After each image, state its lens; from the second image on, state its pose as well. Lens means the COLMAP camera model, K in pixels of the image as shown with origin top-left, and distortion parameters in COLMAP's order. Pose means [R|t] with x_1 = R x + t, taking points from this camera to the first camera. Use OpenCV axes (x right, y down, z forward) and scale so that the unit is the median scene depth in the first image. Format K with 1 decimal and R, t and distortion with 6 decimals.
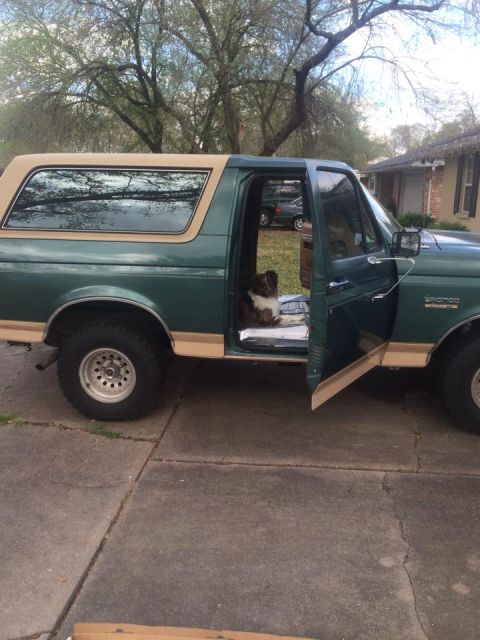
lens RADIAL K [[540.9, 0, 237.7], [0, 540.9, 321.3], [0, 0, 1]] dist [0.054329, -0.033233]
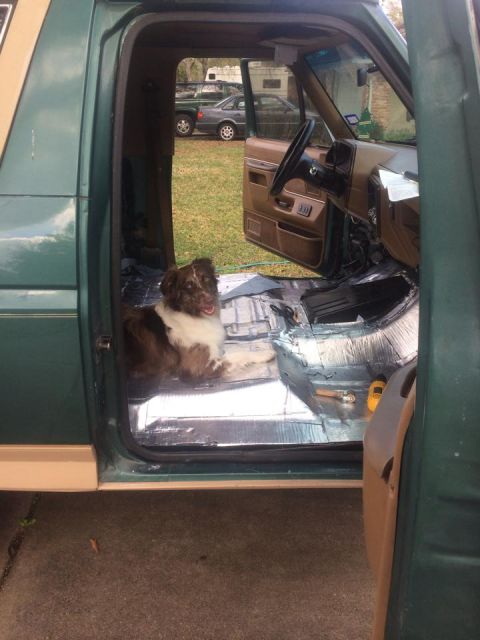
lens RADIAL K [[540.9, 0, 244.2], [0, 540.9, 317.6], [0, 0, 1]] dist [0.054329, -0.033233]
pose [[0.988716, -0.052347, 0.140359, 0.030575], [0.030083, 0.987254, 0.156283, -0.115033], [-0.146751, -0.150297, 0.977688, 0.537541]]
